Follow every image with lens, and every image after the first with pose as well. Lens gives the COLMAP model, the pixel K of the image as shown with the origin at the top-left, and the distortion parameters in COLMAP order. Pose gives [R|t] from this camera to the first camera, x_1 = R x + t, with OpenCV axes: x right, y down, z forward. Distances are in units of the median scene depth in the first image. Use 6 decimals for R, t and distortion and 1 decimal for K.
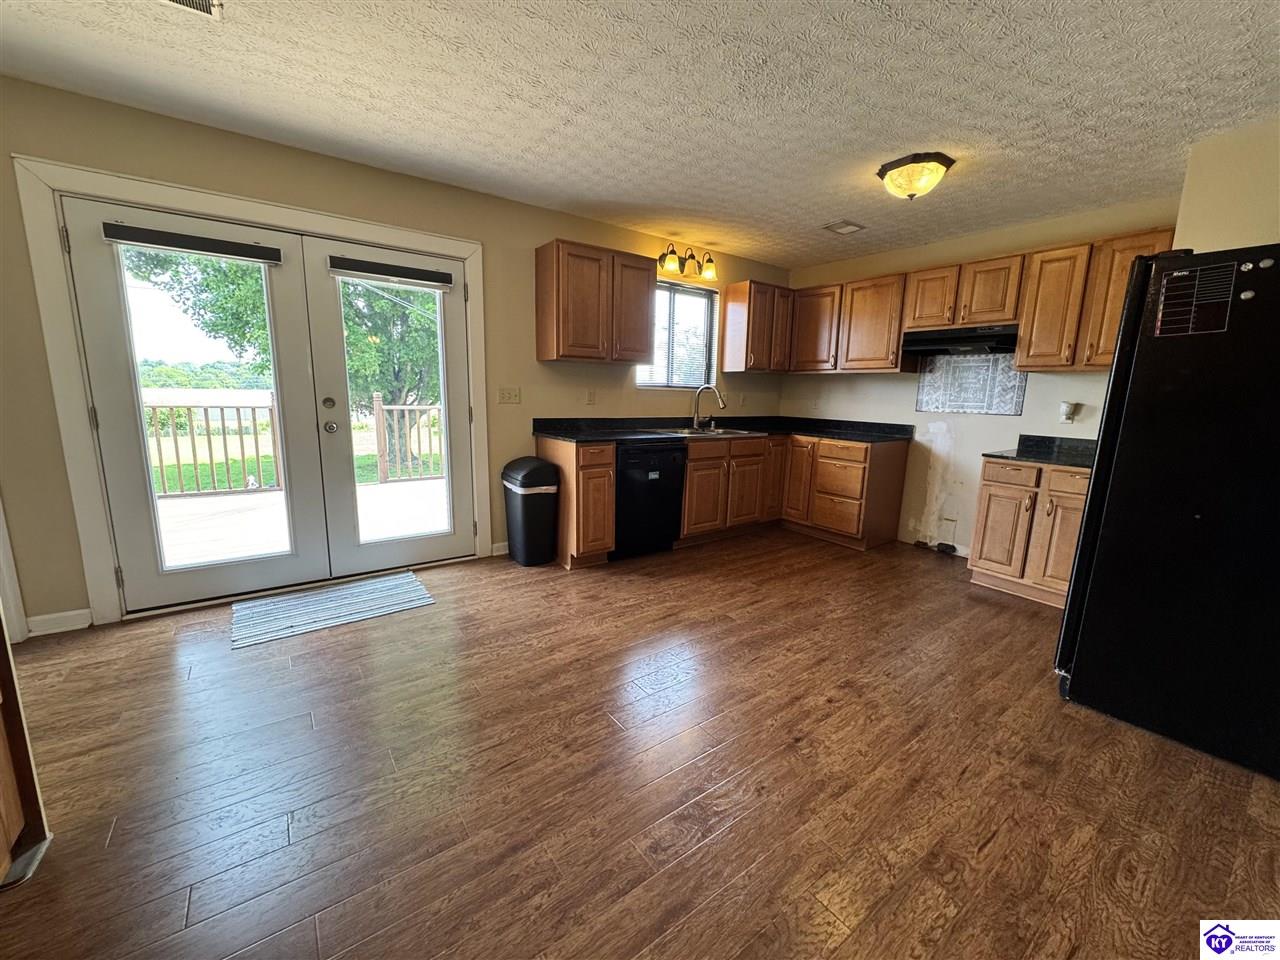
lens RADIAL K [[510.4, 0, 641.1], [0, 510.4, 481.5], [0, 0, 1]] dist [-0.000527, 0.000089]
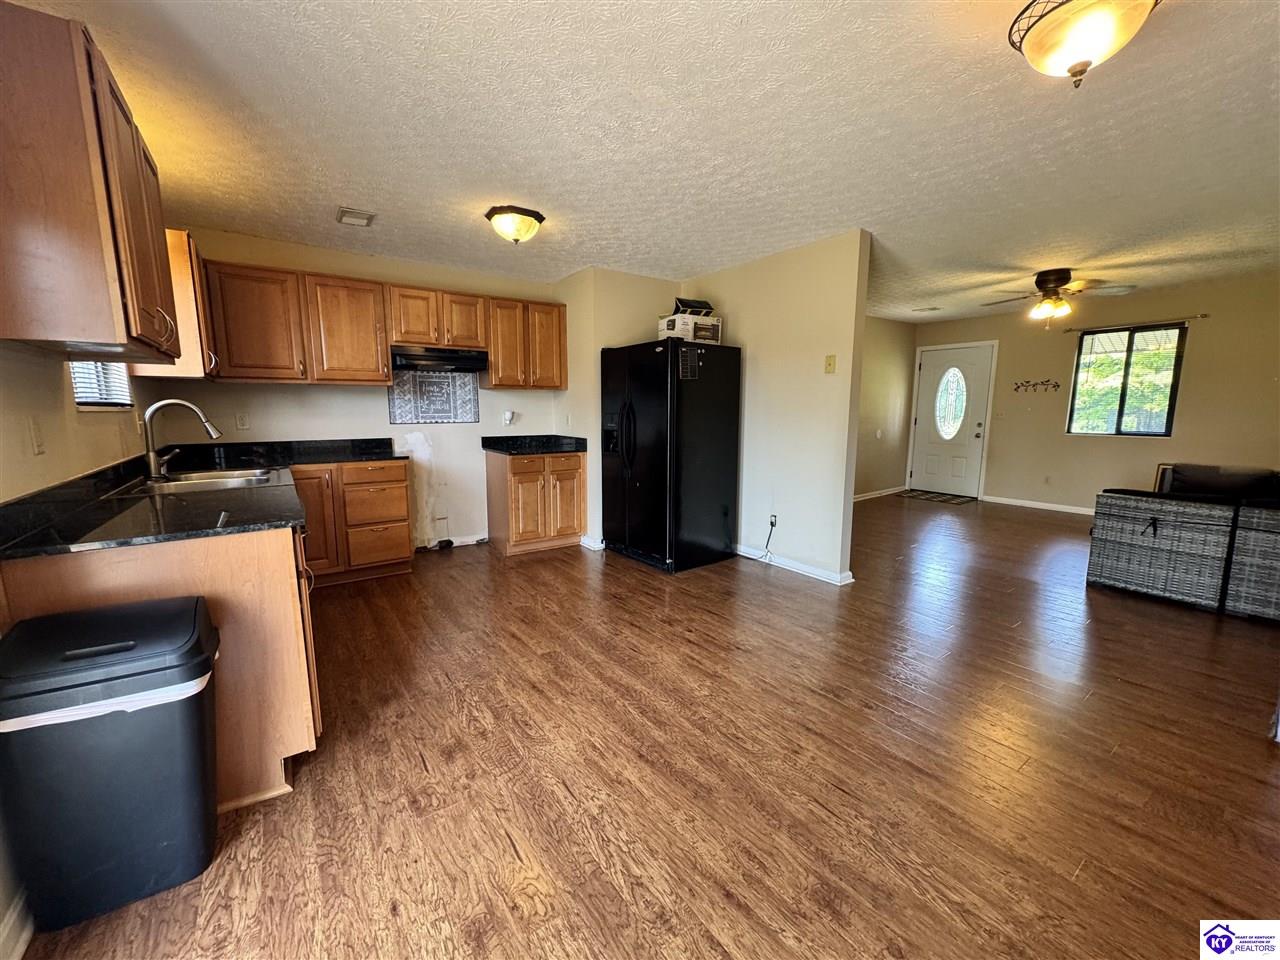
lens RADIAL K [[511.4, 0, 641.5], [0, 511.4, 480.0], [0, 0, 1]] dist [0.000444, 0.000219]
pose [[0.009040, -0.165599, 0.986152, -0.500274], [0.173965, 0.971414, 0.161529, -0.116214], [-0.984710, 0.170096, 0.037590, 0.537524]]
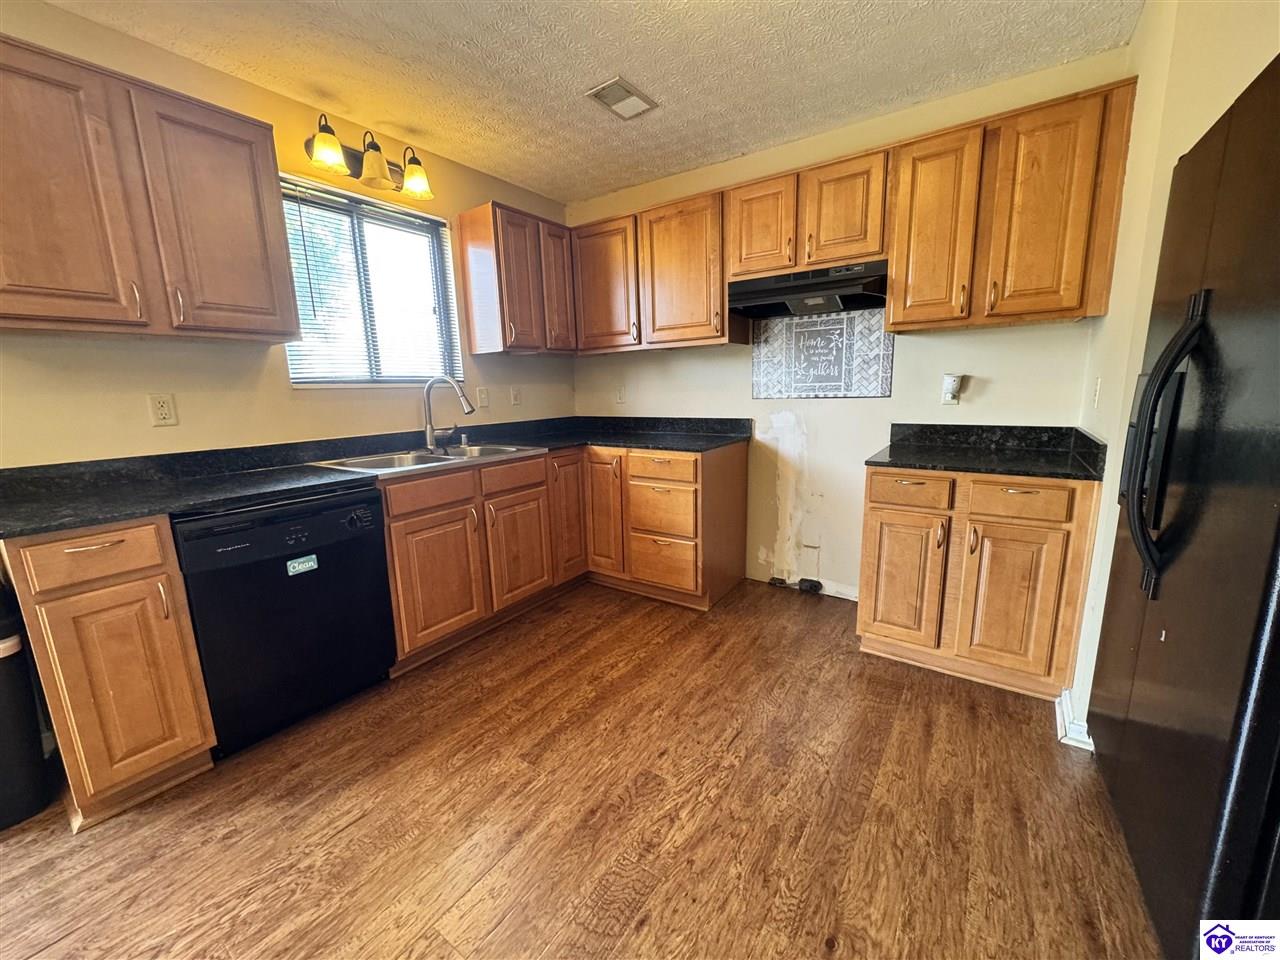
lens RADIAL K [[511.4, 0, 641.5], [0, 511.4, 480.0], [0, 0, 1]] dist [0.000444, 0.000219]
pose [[0.943861, -0.109476, 0.311677, 0.172494], [0.107465, 0.993927, 0.023674, -0.063907], [-0.312375, 0.011149, 0.949893, 0.406195]]
